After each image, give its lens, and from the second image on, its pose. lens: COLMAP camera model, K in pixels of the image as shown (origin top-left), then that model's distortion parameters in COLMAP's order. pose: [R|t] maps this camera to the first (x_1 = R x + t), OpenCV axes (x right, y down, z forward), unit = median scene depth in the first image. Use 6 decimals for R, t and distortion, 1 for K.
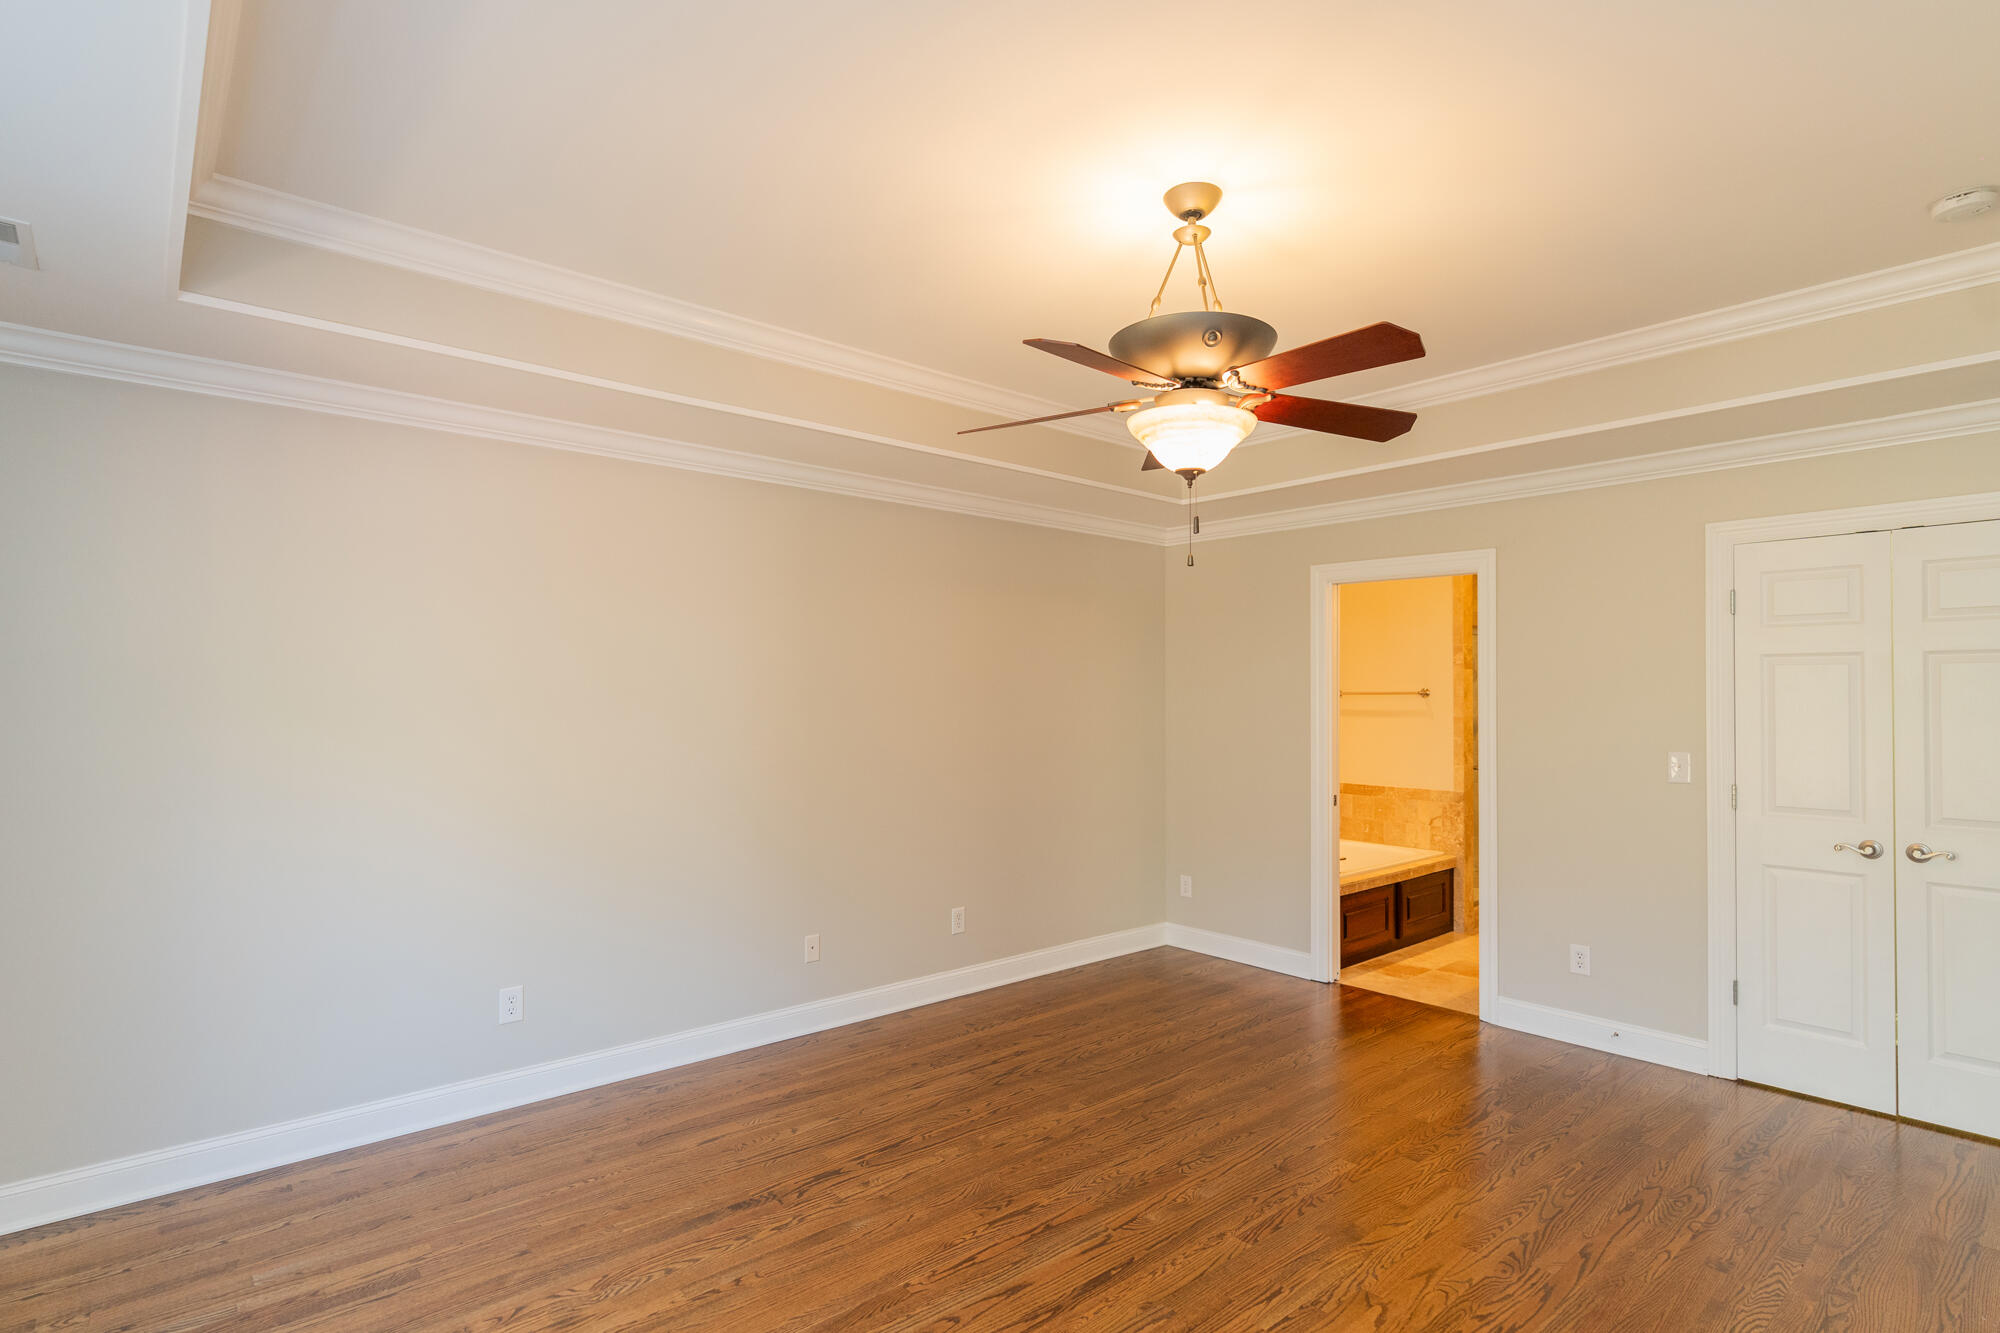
lens RADIAL K [[1001.2, 0, 1002.0], [0, 1001.2, 680.4], [0, 0, 1]] dist [-0.003862, -0.000025]
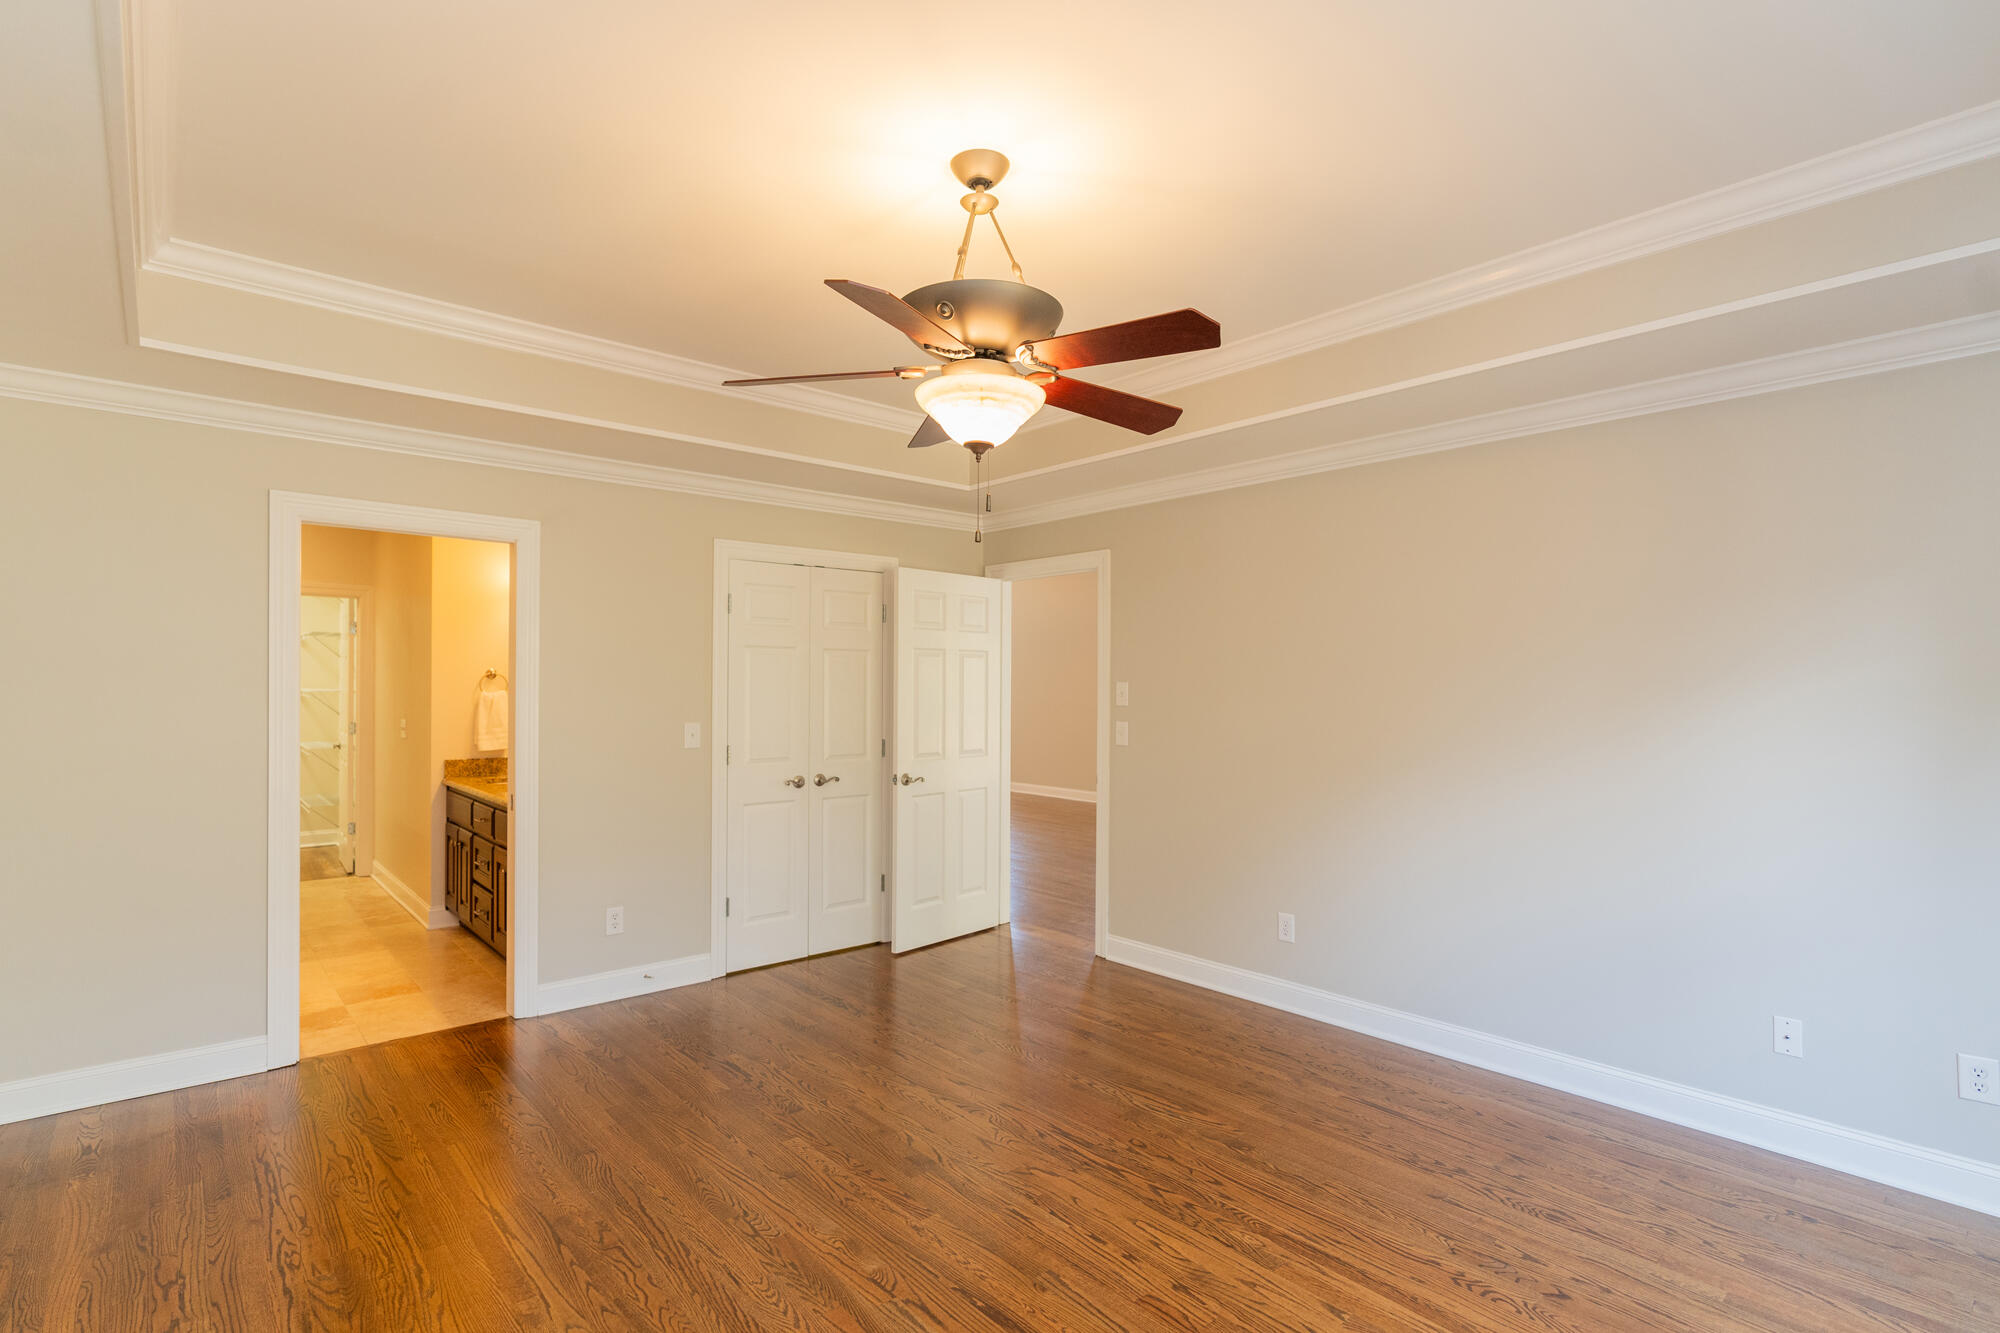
lens RADIAL K [[962.3, 0, 1000.8], [0, 962.3, 681.1], [0, 0, 1]] dist [-0.002459, 0.001495]
pose [[-0.000530, 0.001231, 0.999999, -0.610193], [-0.024067, 0.999710, -0.001243, 0.017362], [-0.999710, -0.024067, -0.000500, 0.788639]]
